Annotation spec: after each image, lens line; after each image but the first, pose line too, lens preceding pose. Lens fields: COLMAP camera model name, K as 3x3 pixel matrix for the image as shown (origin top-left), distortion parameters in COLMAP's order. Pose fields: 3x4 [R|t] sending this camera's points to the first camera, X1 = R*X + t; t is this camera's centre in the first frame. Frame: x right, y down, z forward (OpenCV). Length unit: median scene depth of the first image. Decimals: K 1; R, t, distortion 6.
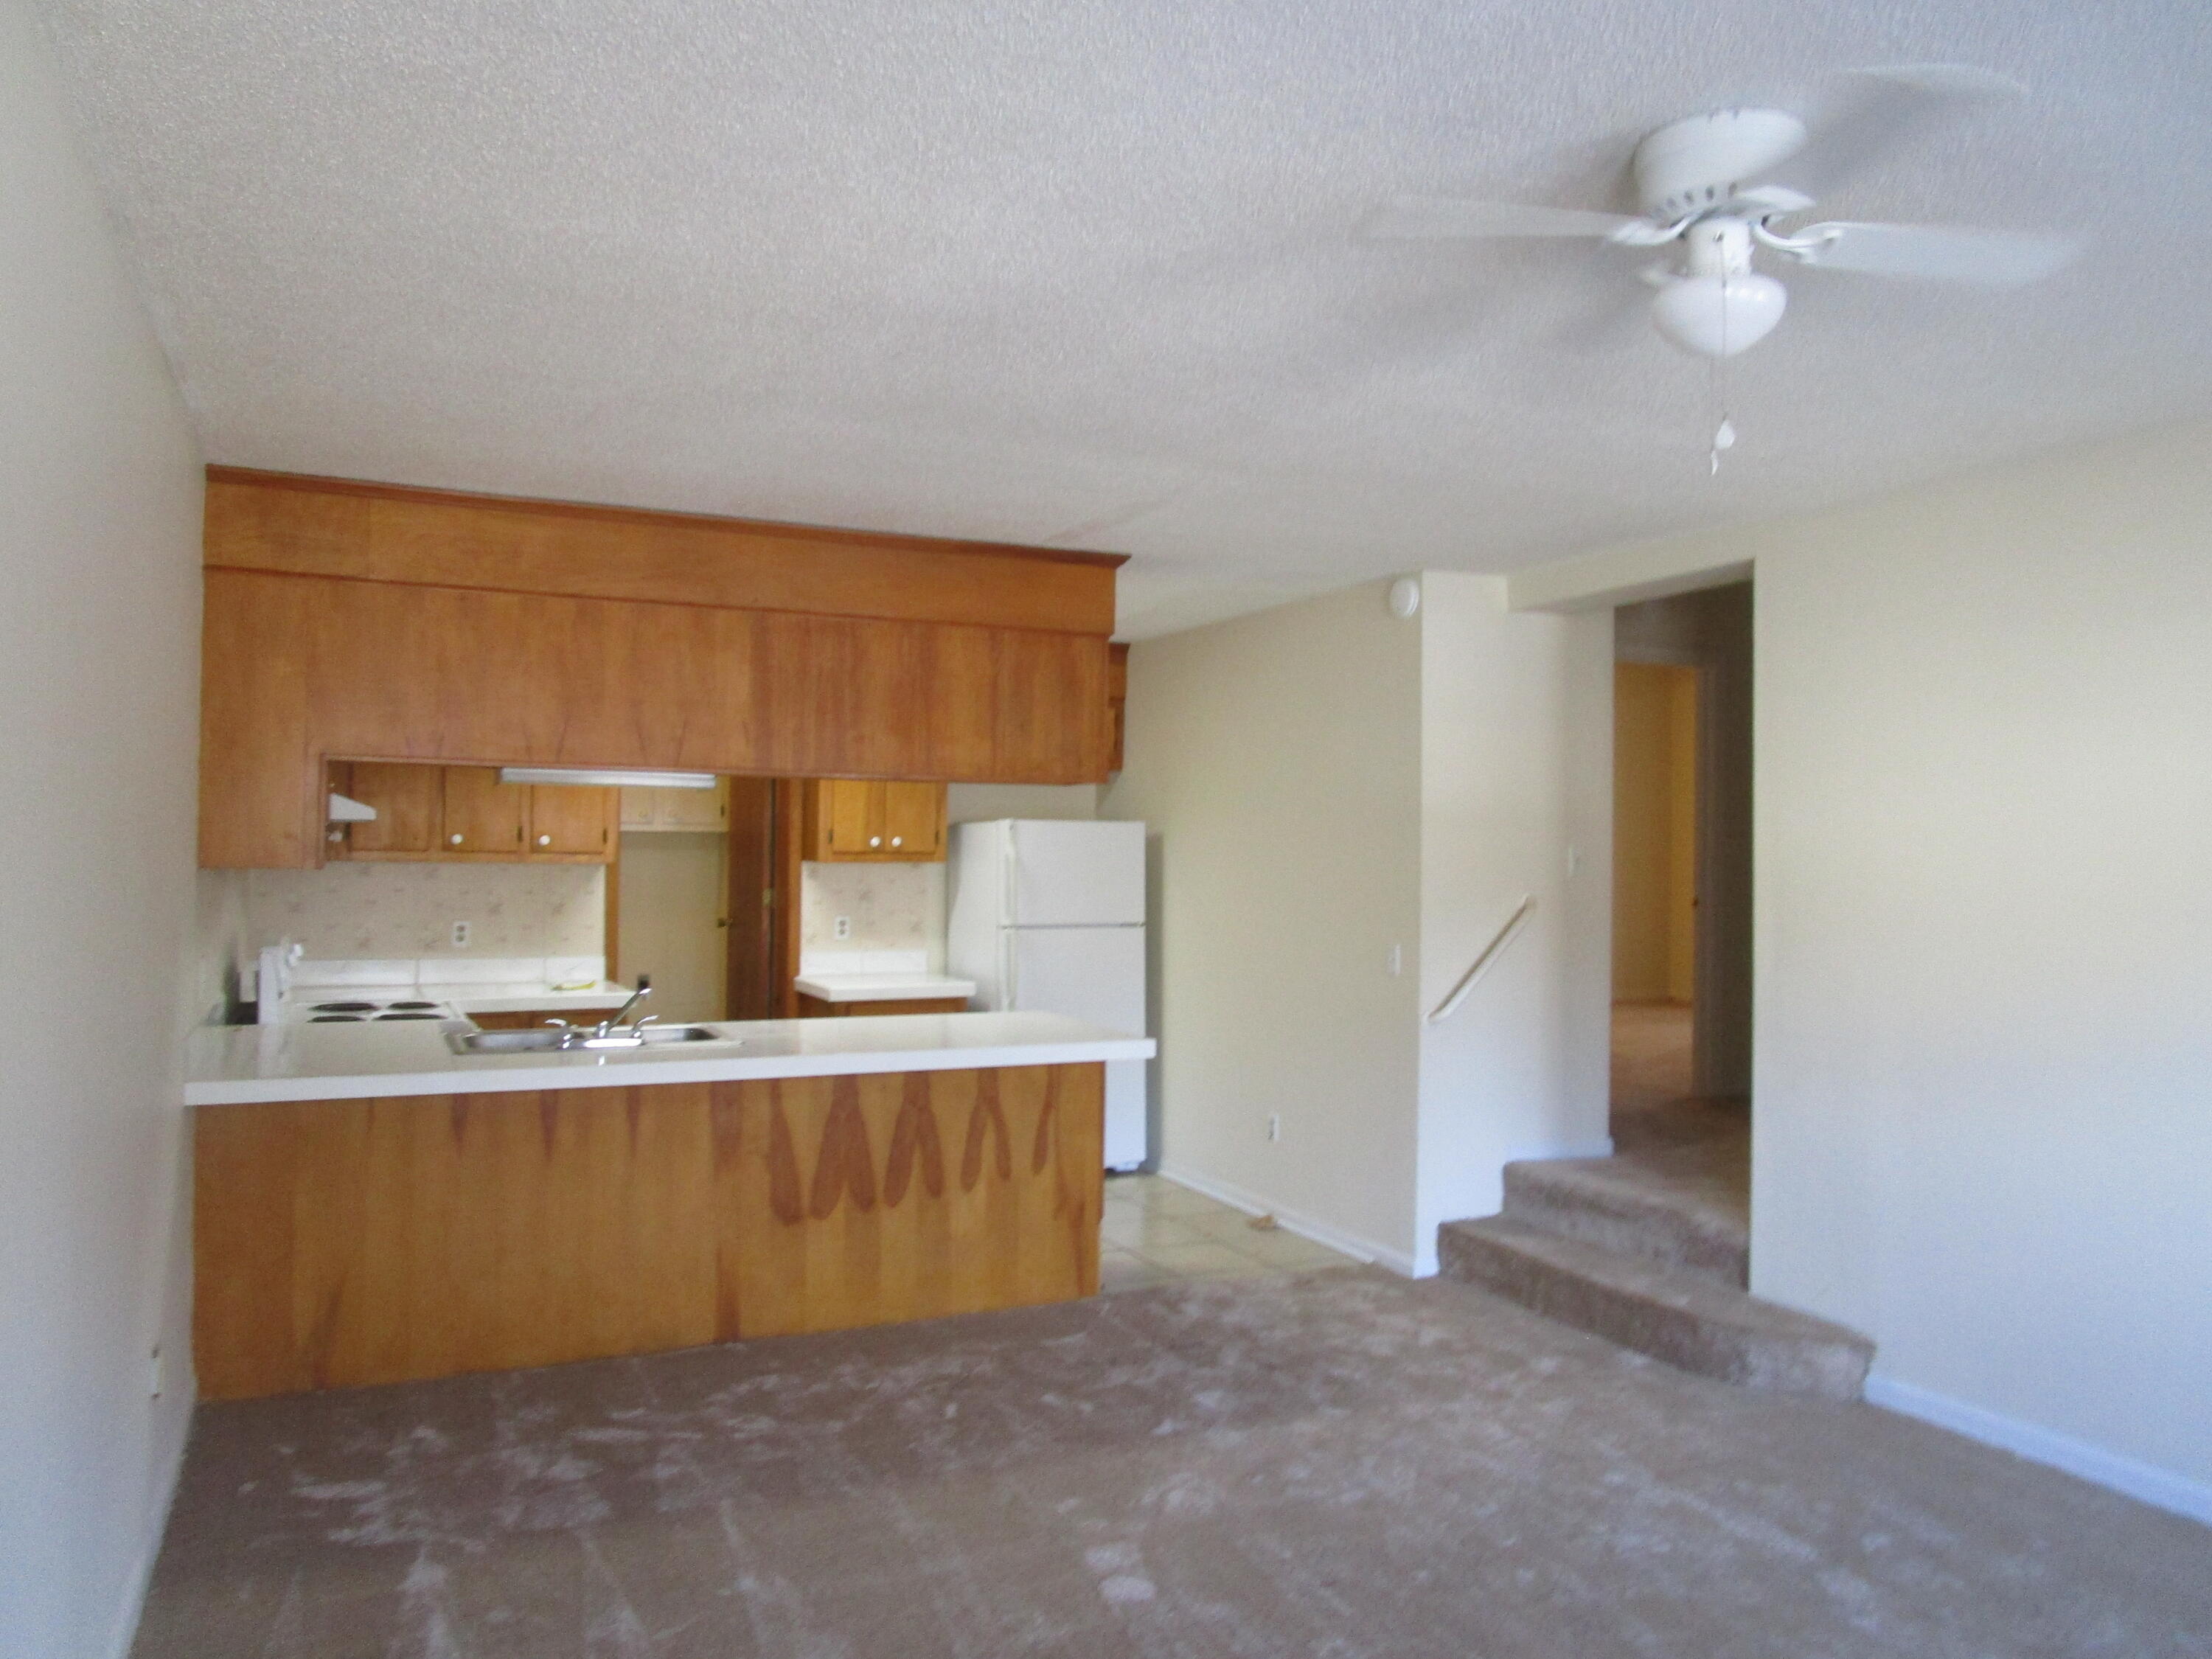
lens RADIAL K [[1540.2, 0, 1104.2], [0, 1540.2, 825.2], [0, 0, 1]] dist [-0.001696, -0.000346]
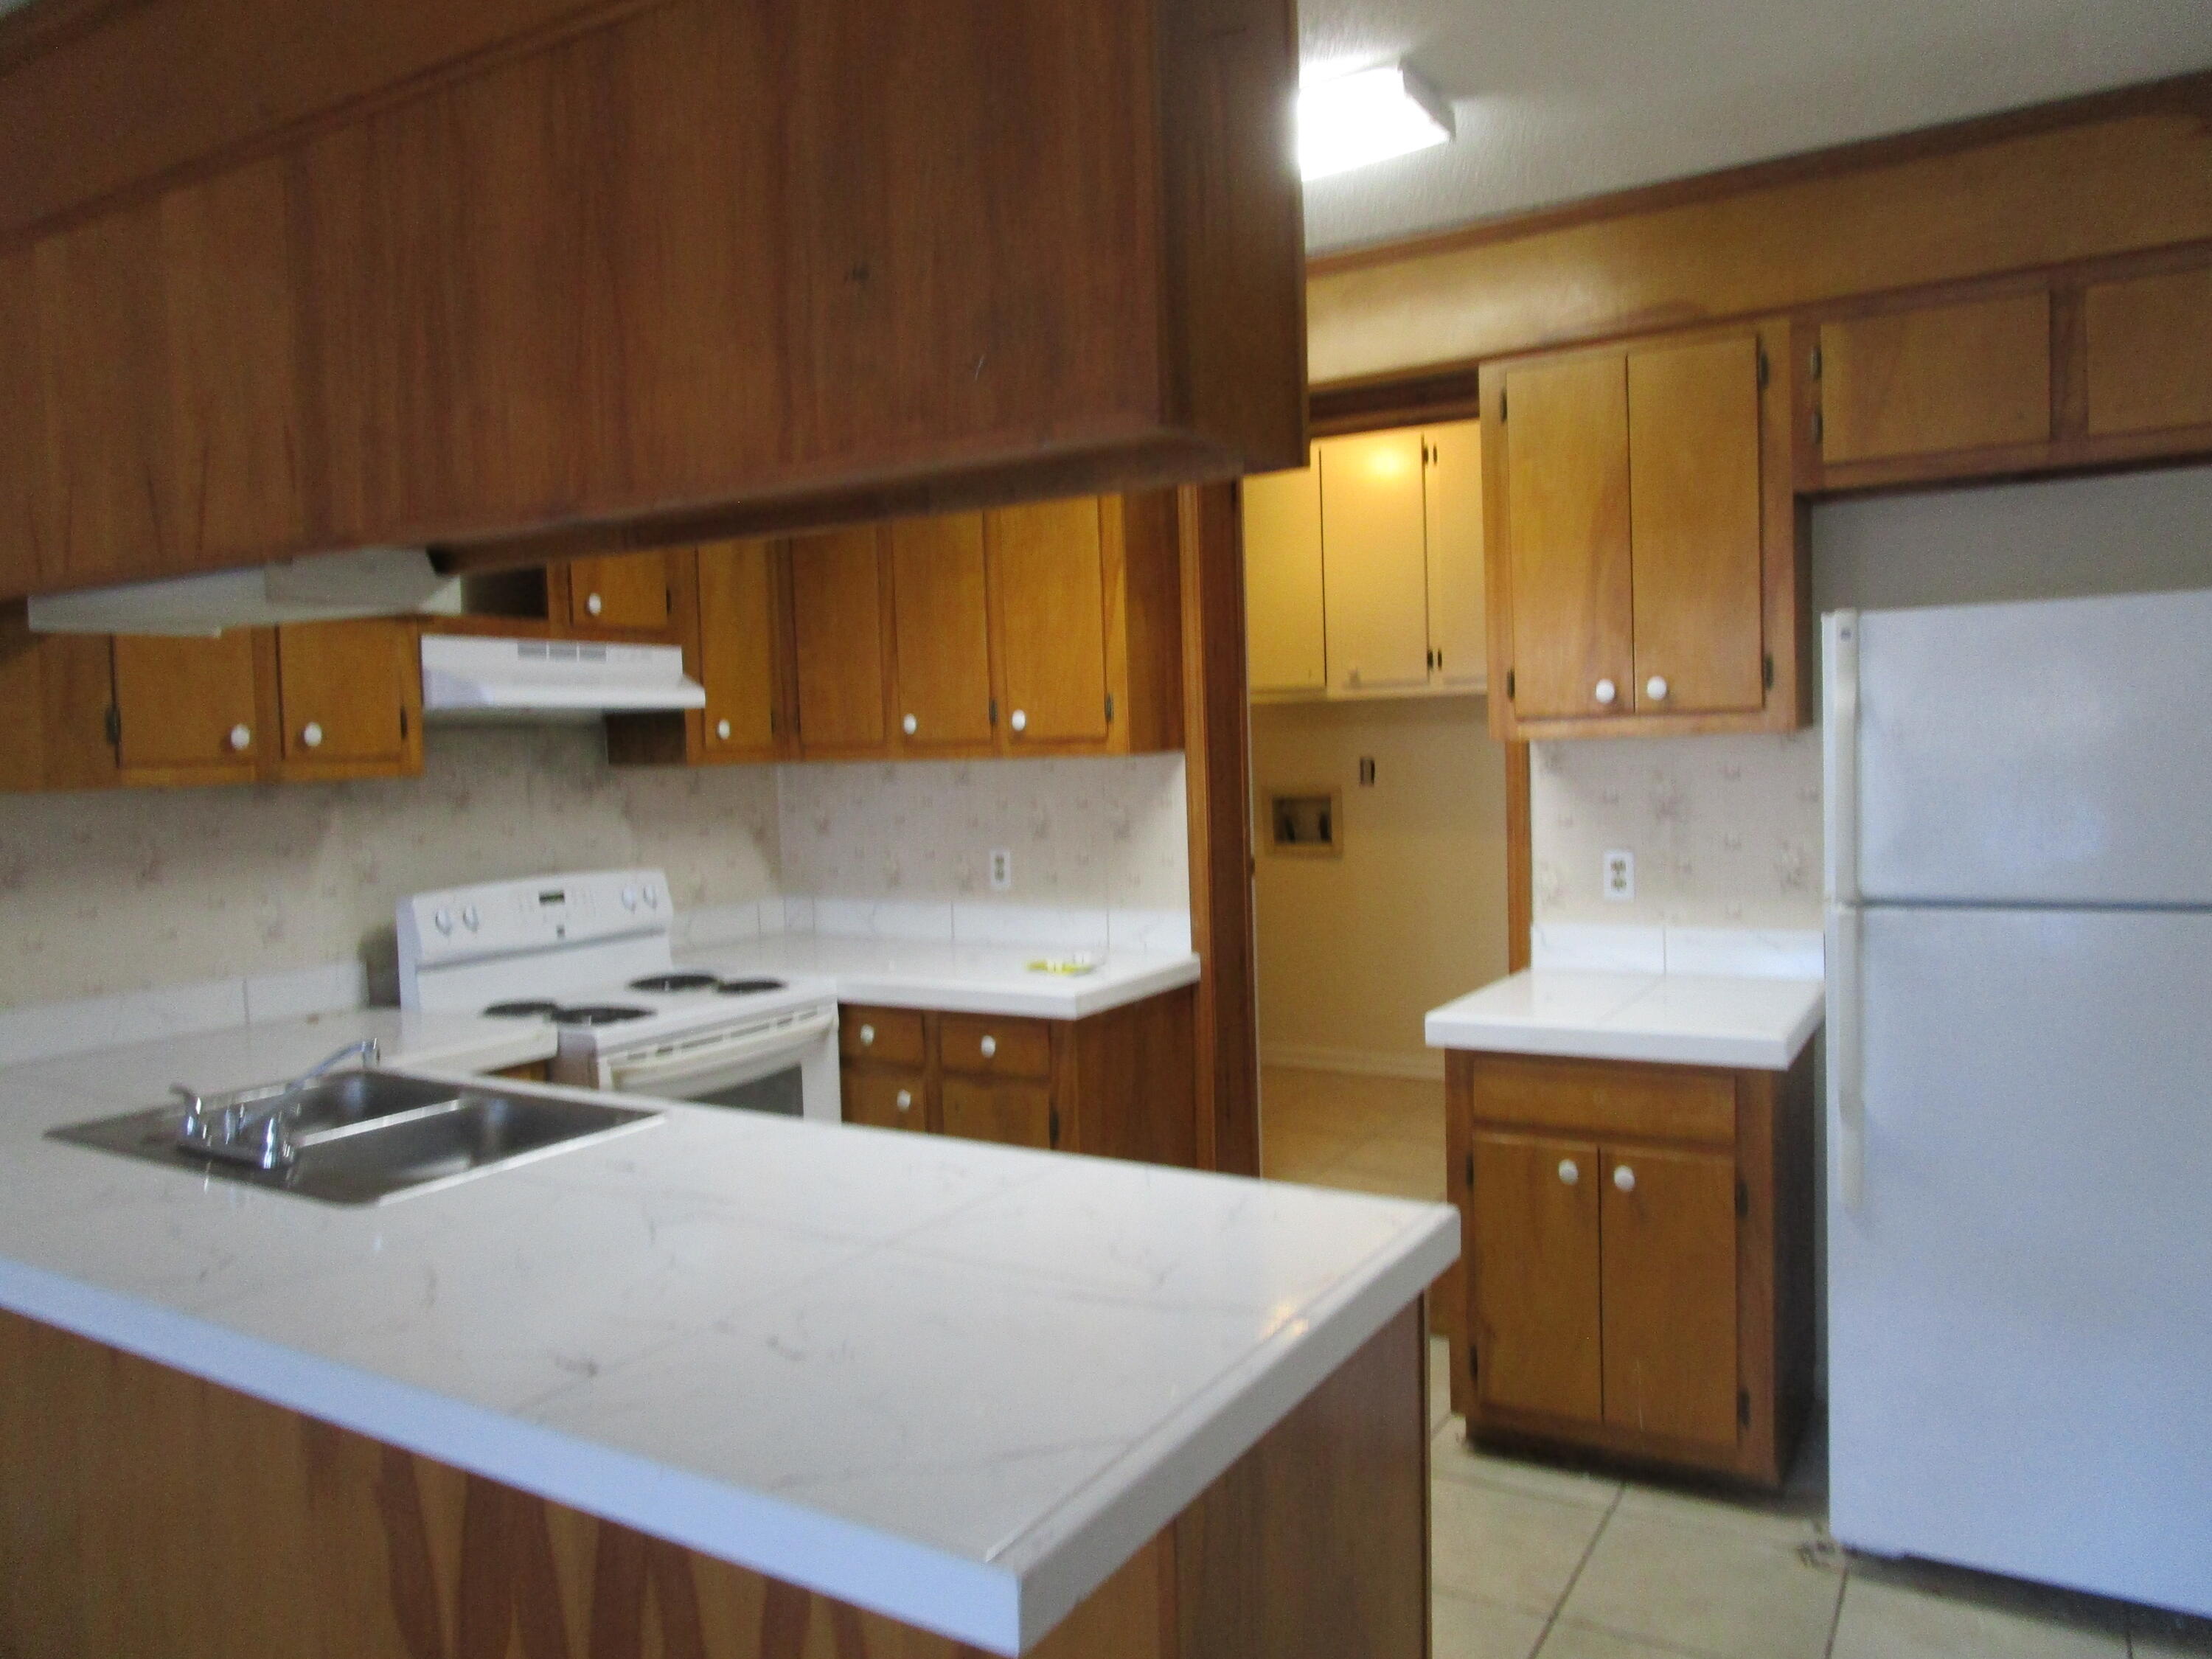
lens RADIAL K [[1540.2, 0, 1106.3], [0, 1540.2, 842.8], [0, 0, 1]] dist [-0.001696, -0.000346]
pose [[0.536300, 0.027424, -0.843582, 0.161595], [0.054755, 0.996236, 0.067197, 0.018107], [0.842249, -0.082229, 0.532780, 0.688565]]
